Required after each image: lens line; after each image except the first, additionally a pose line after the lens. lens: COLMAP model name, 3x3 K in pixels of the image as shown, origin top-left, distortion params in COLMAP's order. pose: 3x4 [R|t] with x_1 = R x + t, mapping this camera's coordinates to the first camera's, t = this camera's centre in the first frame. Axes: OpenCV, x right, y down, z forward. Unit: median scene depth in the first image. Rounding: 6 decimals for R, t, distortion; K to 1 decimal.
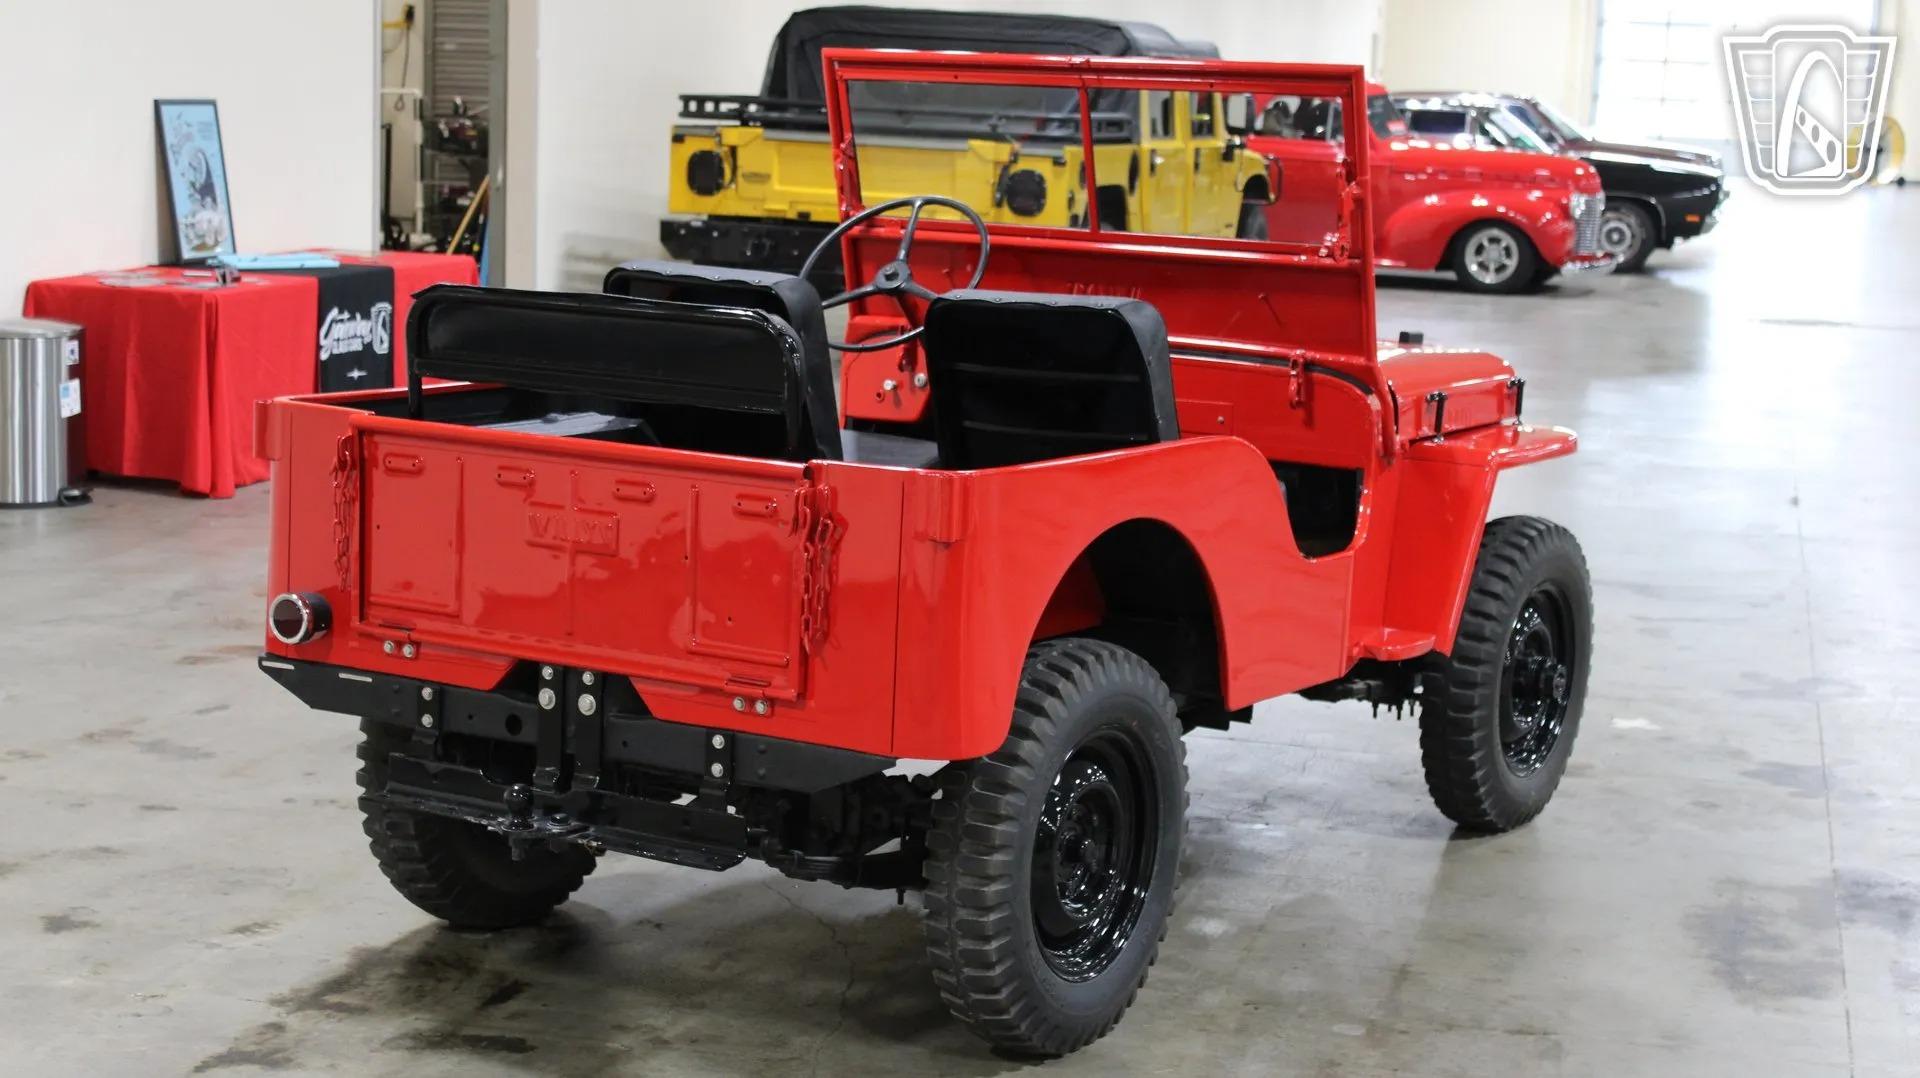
lens RADIAL K [[3200.8, 0, 960.0], [0, 3200.8, 539.0], [0, 0, 1]] dist [0.005995, 0.015283]
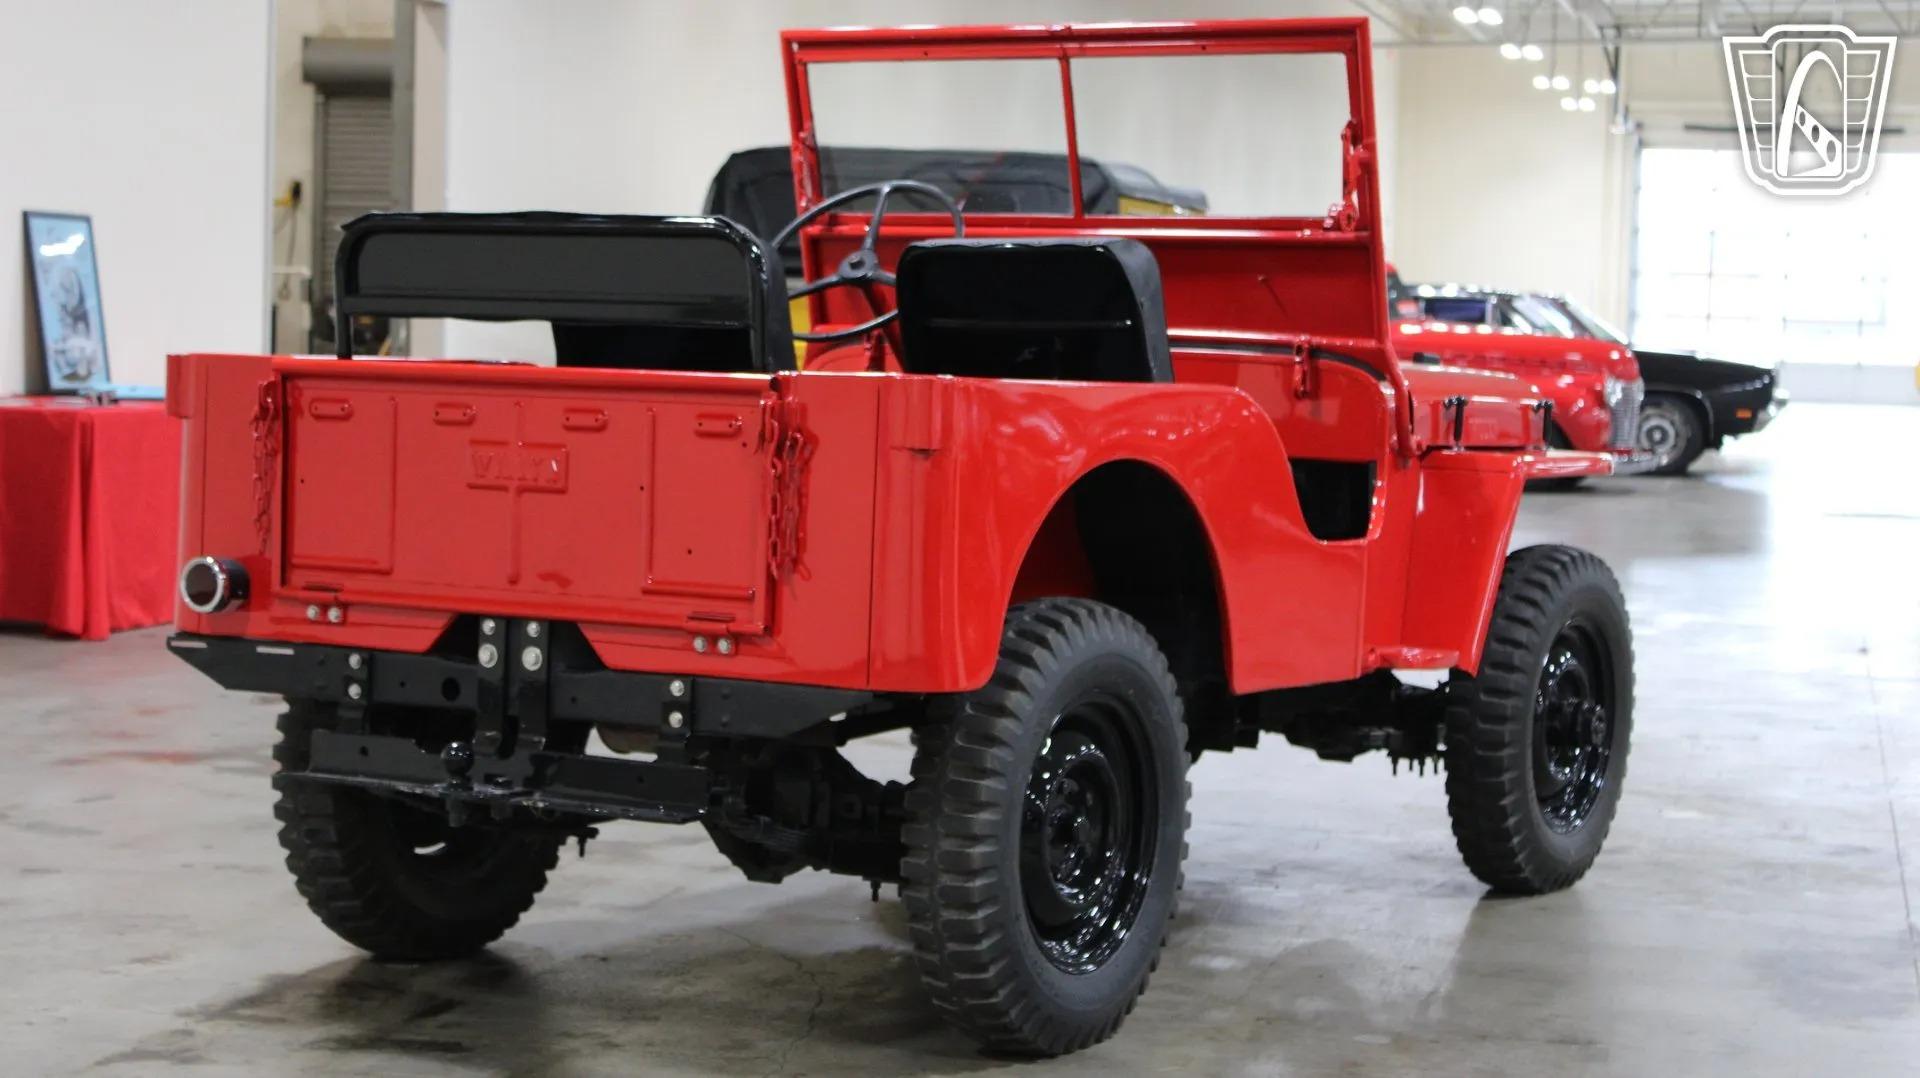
lens RADIAL K [[3679.7, 0, 960.0], [0, 3679.7, 539.0], [0, 0, 1]] dist [0.025070, 0.049907]
pose [[0.999888, -0.007765, 0.012826, -0.007045], [0.008881, 0.995964, -0.089314, 0.102873], [-0.012081, 0.089418, 0.995921, -0.046065]]
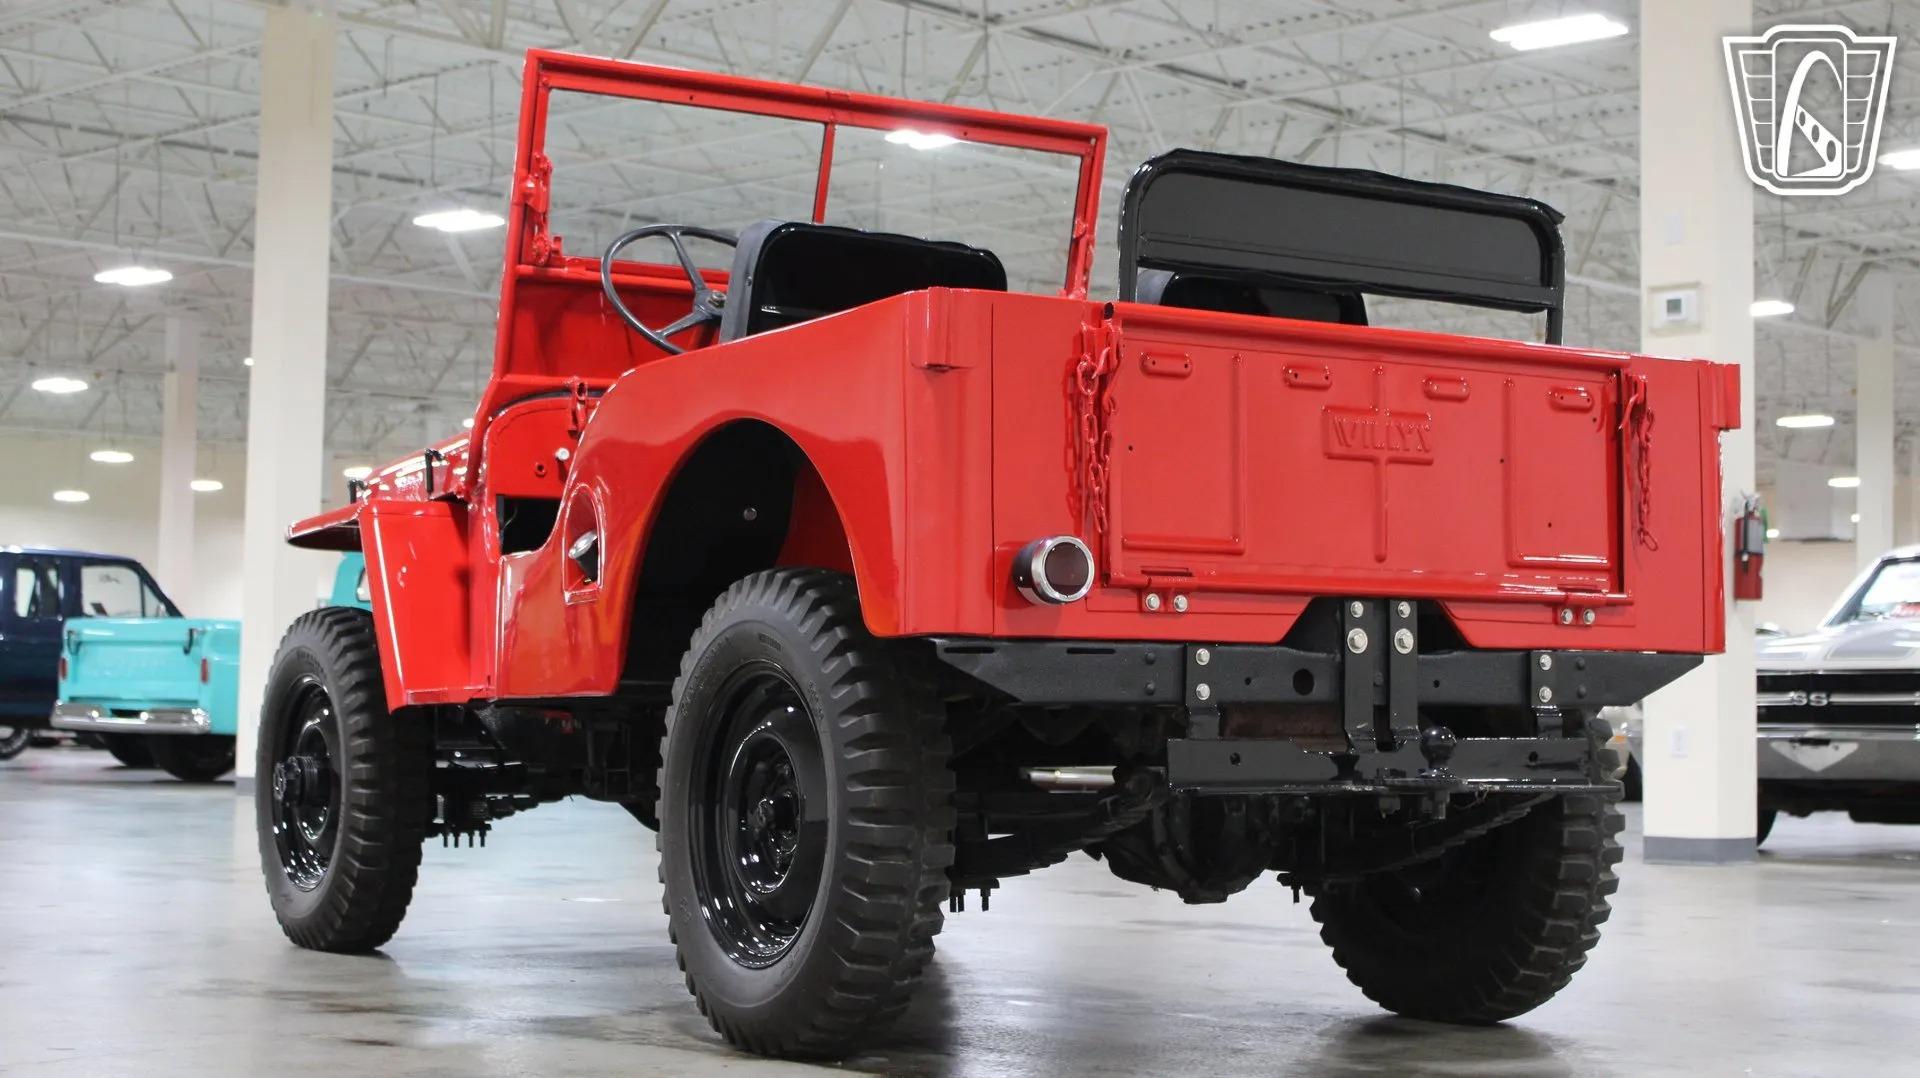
lens RADIAL K [[2891.9, 0, 962.3], [0, 2891.9, 507.4], [0, 0, 1]] dist [0.001543, 0.020334]
pose [[0.453612, 0.037338, 0.890417, -0.783886], [0.140350, 0.983661, -0.112748, 0.079546], [-0.880079, 0.176113, 0.440960, 0.692052]]
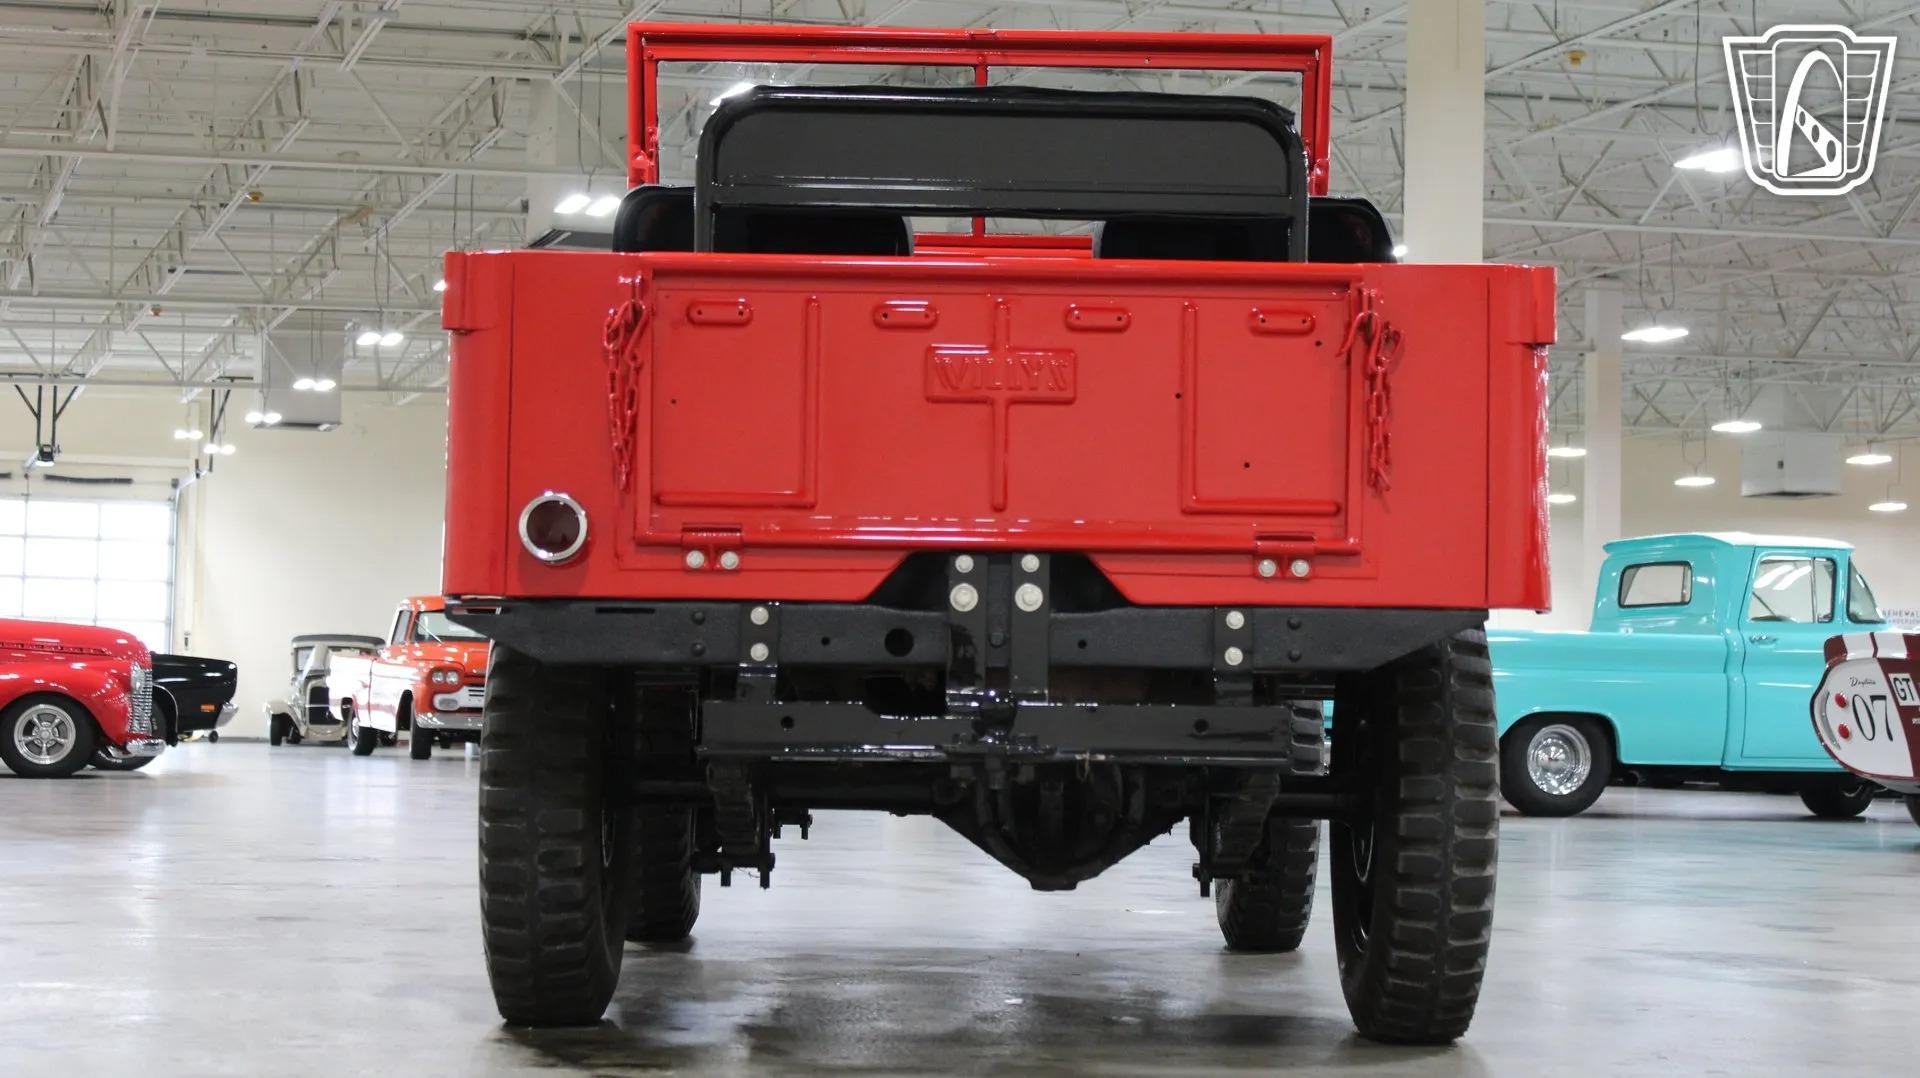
lens RADIAL K [[3437.9, 0, 962.8], [0, 3437.9, 512.8], [0, 0, 1]] dist [0.005999, 0.105279]
pose [[0.839575, 0.016010, 0.543008, -0.536369], [0.094346, 0.980079, -0.174770, 0.161519], [-0.534988, 0.197964, 0.821339, 0.286942]]
